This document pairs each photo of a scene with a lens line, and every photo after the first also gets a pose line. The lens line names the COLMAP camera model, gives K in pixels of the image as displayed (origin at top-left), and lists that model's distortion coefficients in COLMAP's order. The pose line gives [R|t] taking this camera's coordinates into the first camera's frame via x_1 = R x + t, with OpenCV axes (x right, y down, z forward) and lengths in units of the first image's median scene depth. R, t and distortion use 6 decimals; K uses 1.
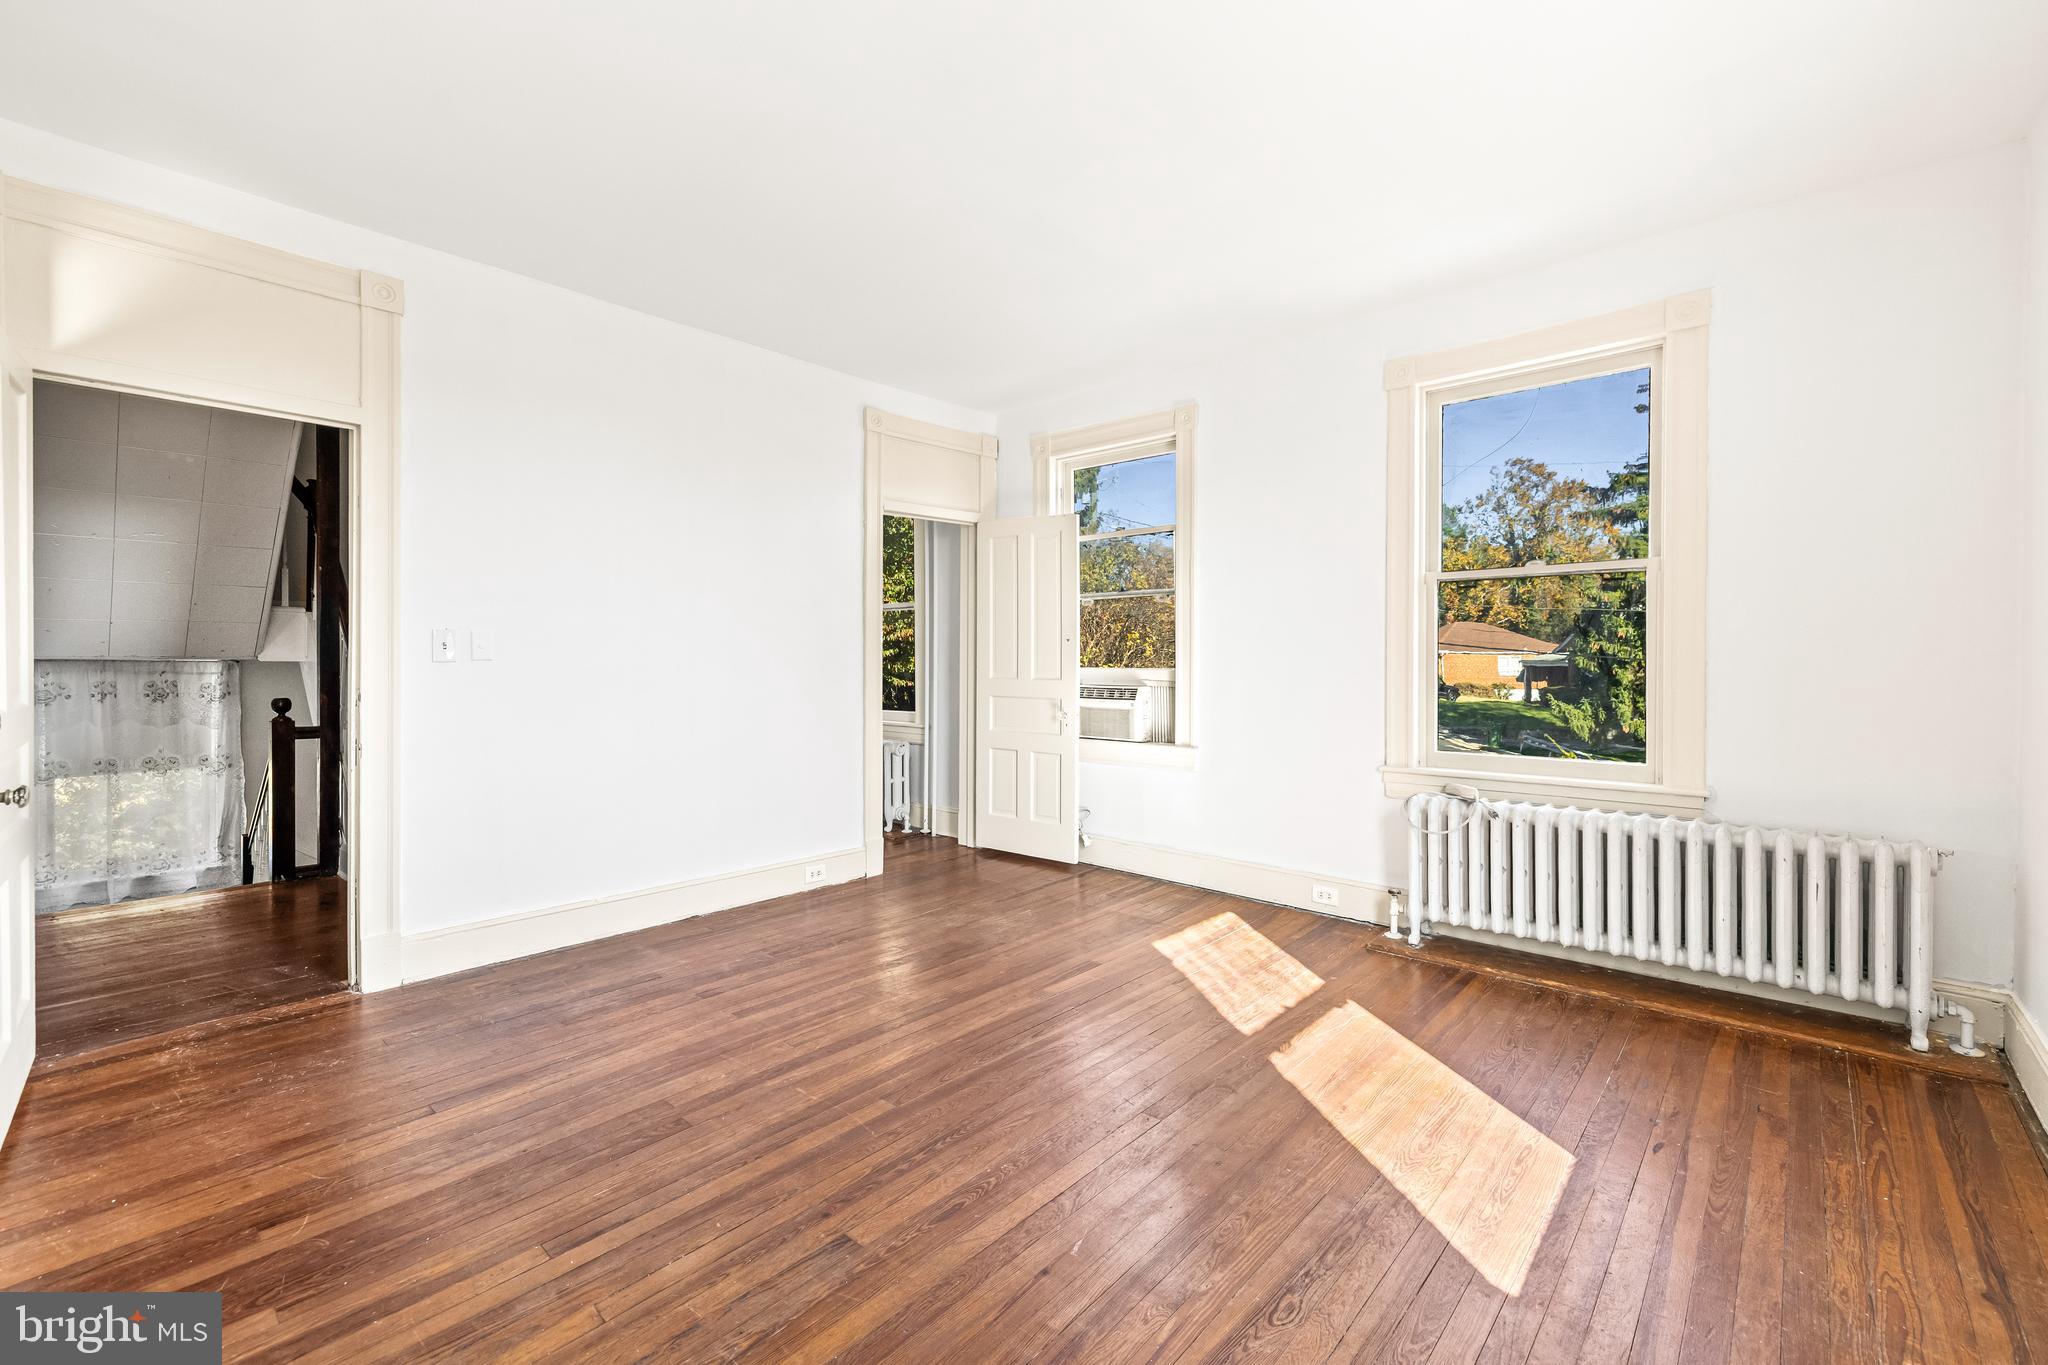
lens RADIAL K [[871.1, 0, 1027.8], [0, 871.1, 665.7], [0, 0, 1]] dist [0.003095, 0.000814]
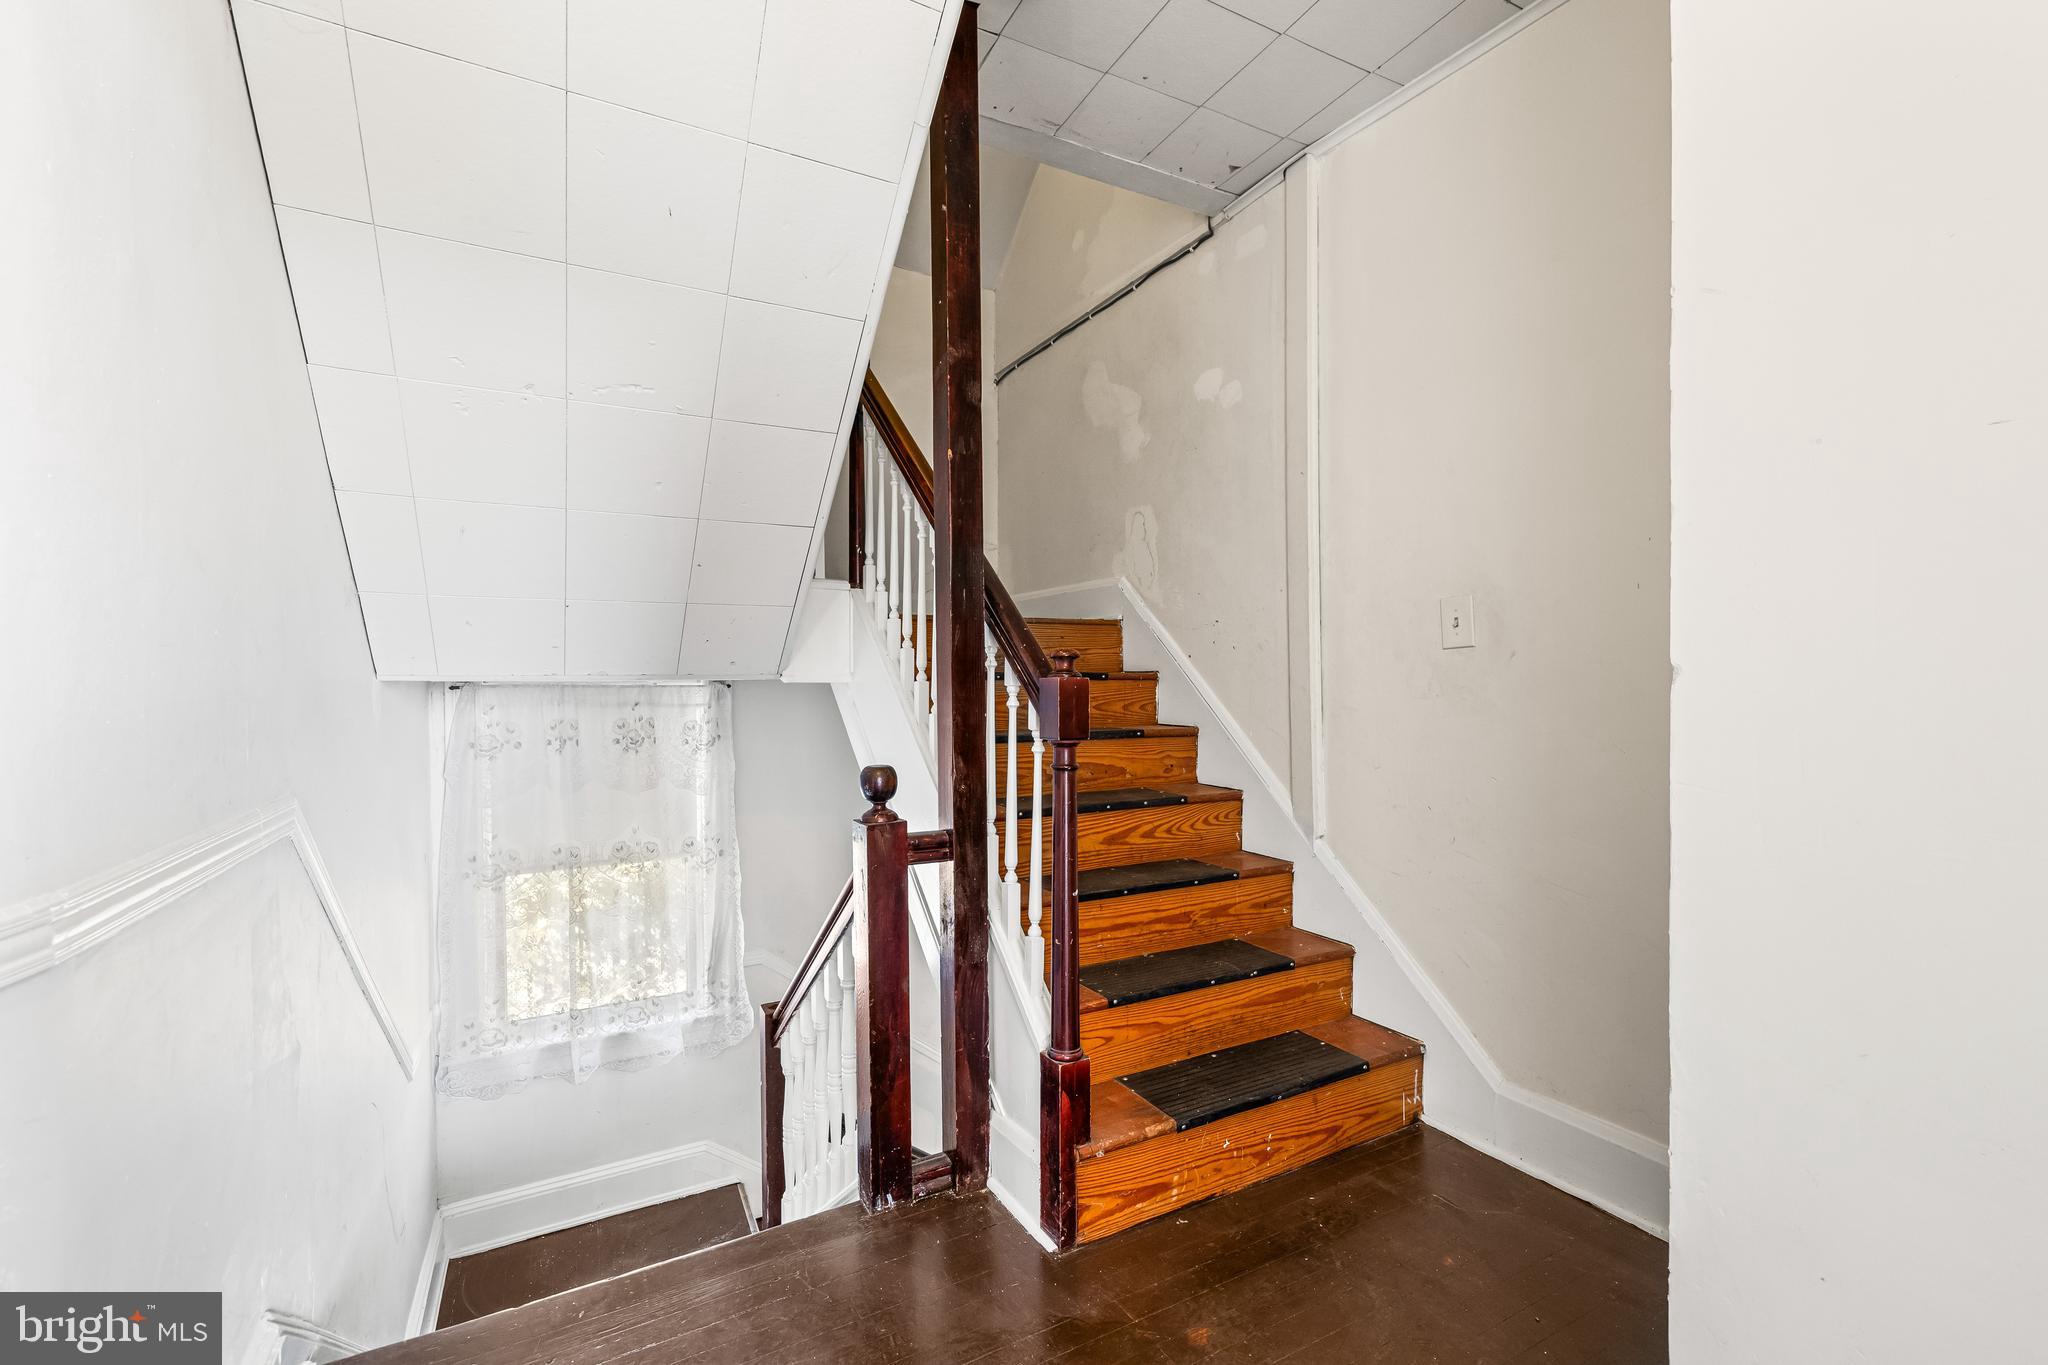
lens RADIAL K [[871.1, 0, 1021.3], [0, 871.1, 696.2], [0, 0, 1]] dist [0.003095, 0.000814]
pose [[0.943685, -0.008280, -0.330742, -0.531815], [0.010755, 0.999926, 0.005652, 0.001551], [0.330670, -0.008891, 0.943704, 0.512204]]
